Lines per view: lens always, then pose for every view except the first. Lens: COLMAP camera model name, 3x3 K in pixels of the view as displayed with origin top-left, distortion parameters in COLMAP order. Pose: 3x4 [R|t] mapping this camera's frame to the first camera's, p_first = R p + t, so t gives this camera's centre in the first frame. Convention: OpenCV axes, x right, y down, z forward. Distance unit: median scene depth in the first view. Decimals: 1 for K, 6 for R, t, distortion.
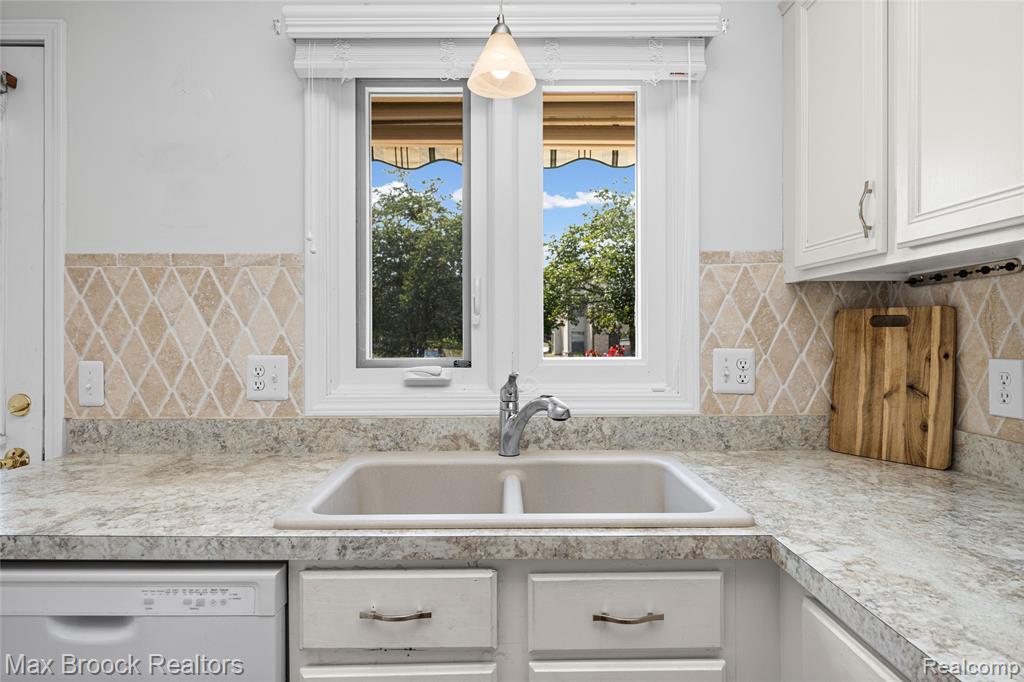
lens RADIAL K [[556.9, 0, 509.9], [0, 556.9, 336.8], [0, 0, 1]] dist [-0.003031, 0.002431]
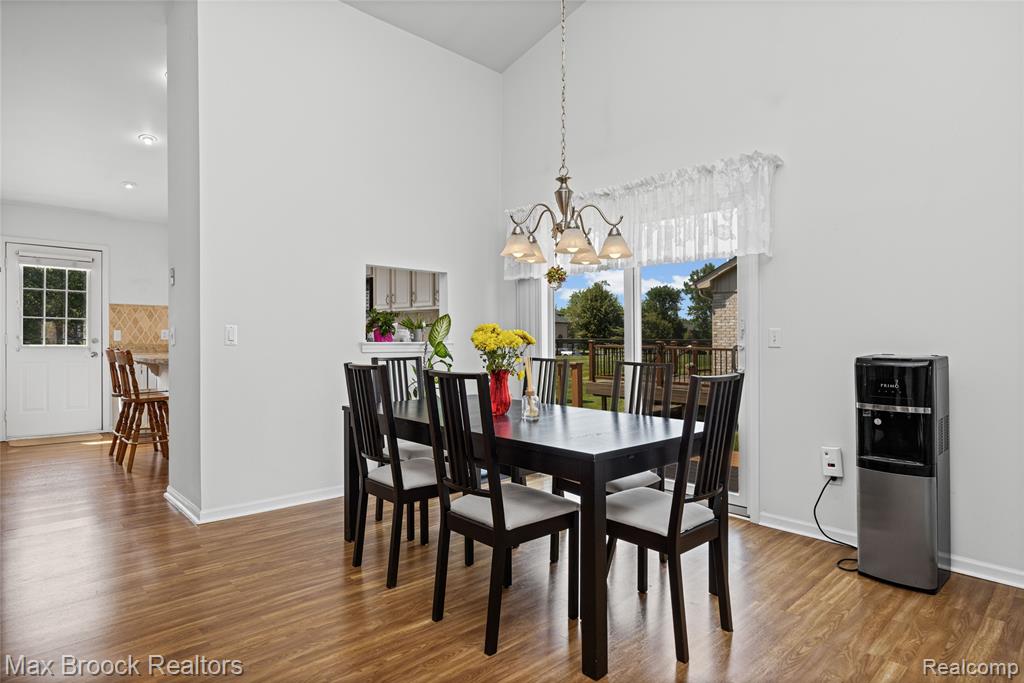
lens RADIAL K [[556.9, 0, 508.8], [0, 556.9, 340.3], [0, 0, 1]] dist [-0.003031, 0.002431]
pose [[0.726846, 0.005581, 0.686778, -1.469571], [-0.002185, 0.999981, -0.005814, 0.135778], [-0.686797, 0.002725, 0.726844, -3.955034]]
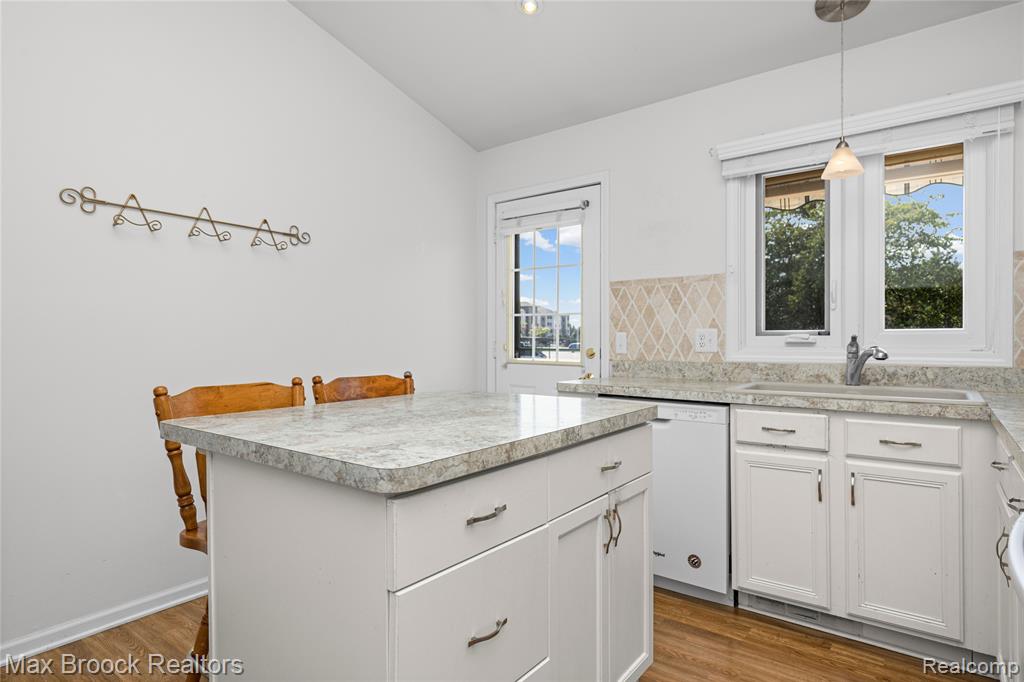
lens RADIAL K [[556.9, 0, 514.2], [0, 556.9, 339.5], [0, 0, 1]] dist [-0.003031, 0.002431]
pose [[0.792586, 0.001191, -0.609759, 0.198223], [-0.003790, 0.999988, -0.002973, 0.078050], [0.609749, 0.004668, 0.792581, -0.890018]]
